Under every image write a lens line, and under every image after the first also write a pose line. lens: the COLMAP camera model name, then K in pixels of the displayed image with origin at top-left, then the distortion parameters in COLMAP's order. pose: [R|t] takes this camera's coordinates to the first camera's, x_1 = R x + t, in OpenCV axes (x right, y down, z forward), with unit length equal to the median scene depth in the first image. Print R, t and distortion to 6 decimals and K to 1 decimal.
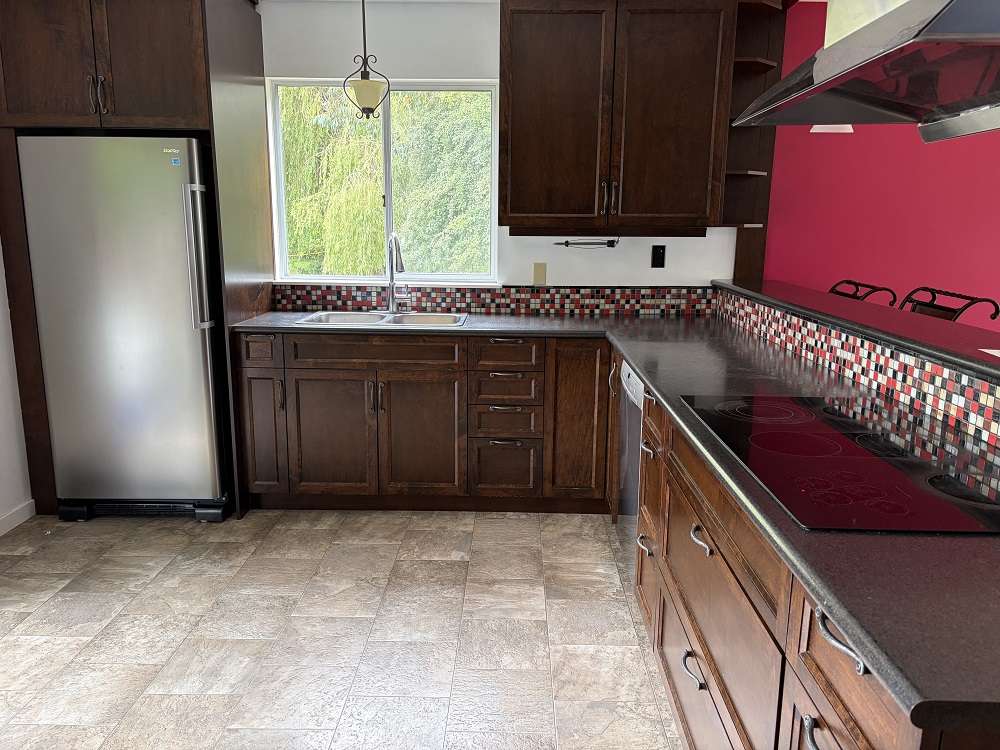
lens RADIAL K [[751.9, 0, 498.2], [0, 751.9, 374.3], [0, 0, 1]] dist [0.037830, -0.014311]
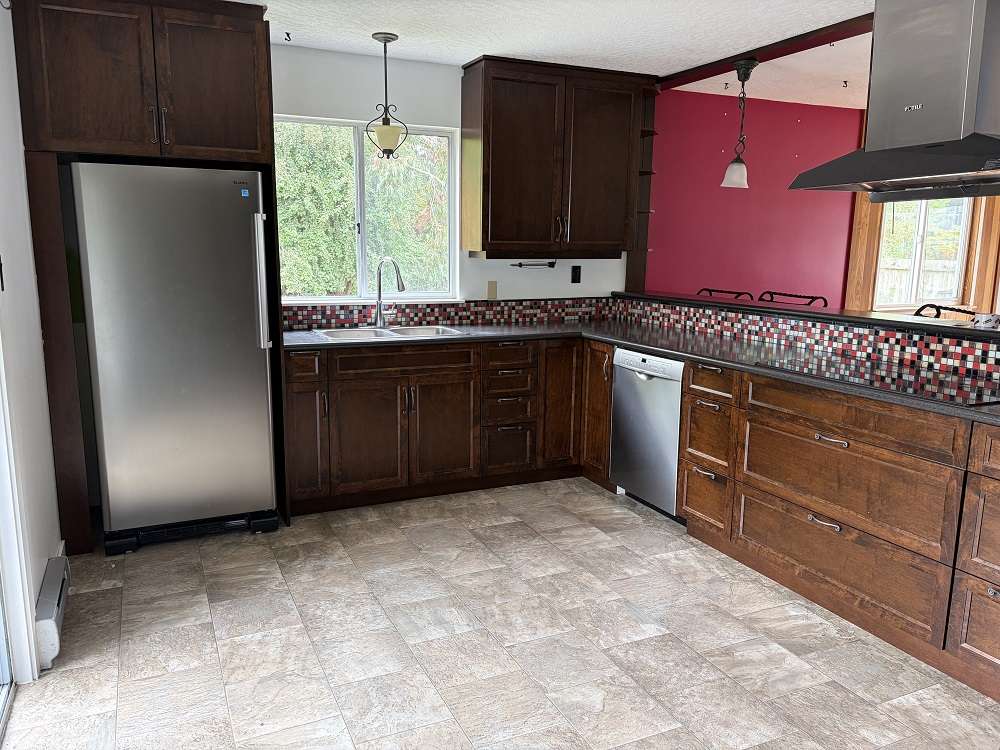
lens RADIAL K [[751.9, 0, 481.5], [0, 751.9, 381.6], [0, 0, 1]] dist [0.037830, -0.014311]
pose [[0.901093, -0.076835, 0.426765, -0.569037], [0.084802, 0.996398, 0.000337, 0.012428], [-0.425253, 0.035887, 0.904363, -0.090196]]
